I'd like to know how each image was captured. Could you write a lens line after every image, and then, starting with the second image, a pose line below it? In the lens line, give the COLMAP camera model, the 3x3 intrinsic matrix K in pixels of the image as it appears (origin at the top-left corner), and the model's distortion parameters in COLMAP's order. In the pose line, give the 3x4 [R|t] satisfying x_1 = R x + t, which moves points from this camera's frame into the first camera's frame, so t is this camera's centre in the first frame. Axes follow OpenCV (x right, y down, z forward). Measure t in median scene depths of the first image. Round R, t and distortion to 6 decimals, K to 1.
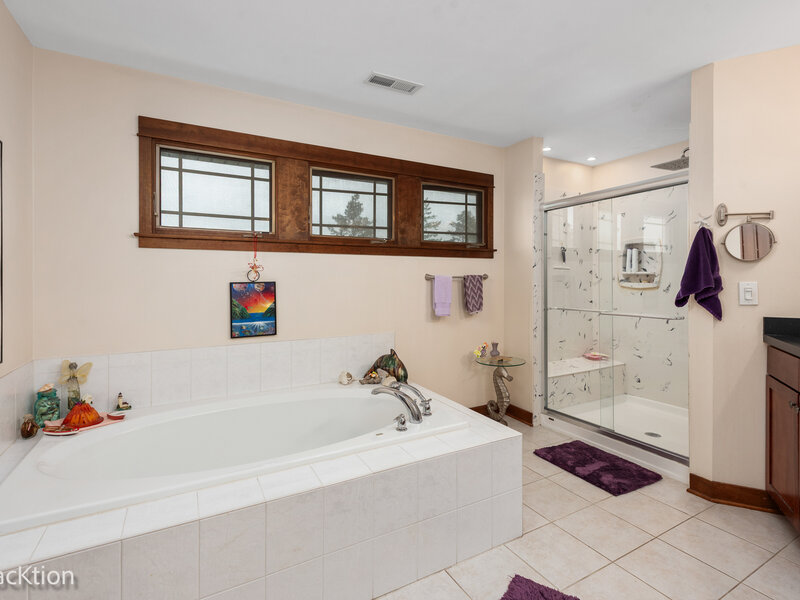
lens RADIAL K [[396.2, 0, 405.0], [0, 396.2, 281.0], [0, 0, 1]] dist [-0.013497, 0.000174]
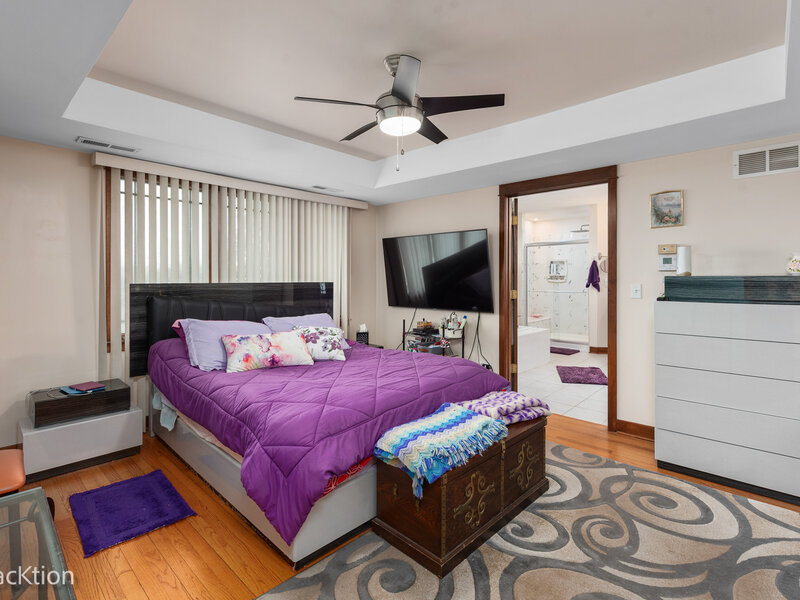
lens RADIAL K [[403.2, 0, 403.6], [0, 403.2, 277.6], [0, 0, 1]] dist [0.003440, 0.000543]
pose [[0.944486, 0.005750, 0.328501, -1.027289], [-0.004220, 0.999977, -0.005370, 0.009088], [-0.328524, 0.003686, 0.944488, -0.896387]]
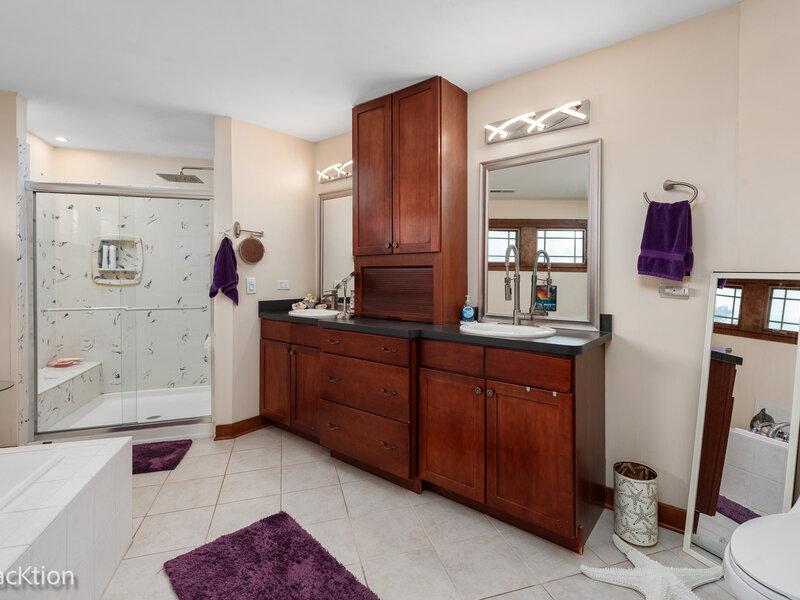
lens RADIAL K [[403.2, 0, 403.6], [0, 403.2, 277.6], [0, 0, 1]] dist [0.003440, 0.000543]
pose [[0.191093, -0.000540, 0.981572, -0.318729], [0.003356, 0.999994, -0.000103, 0.002277], [-0.981566, 0.003314, 0.191094, 0.092561]]
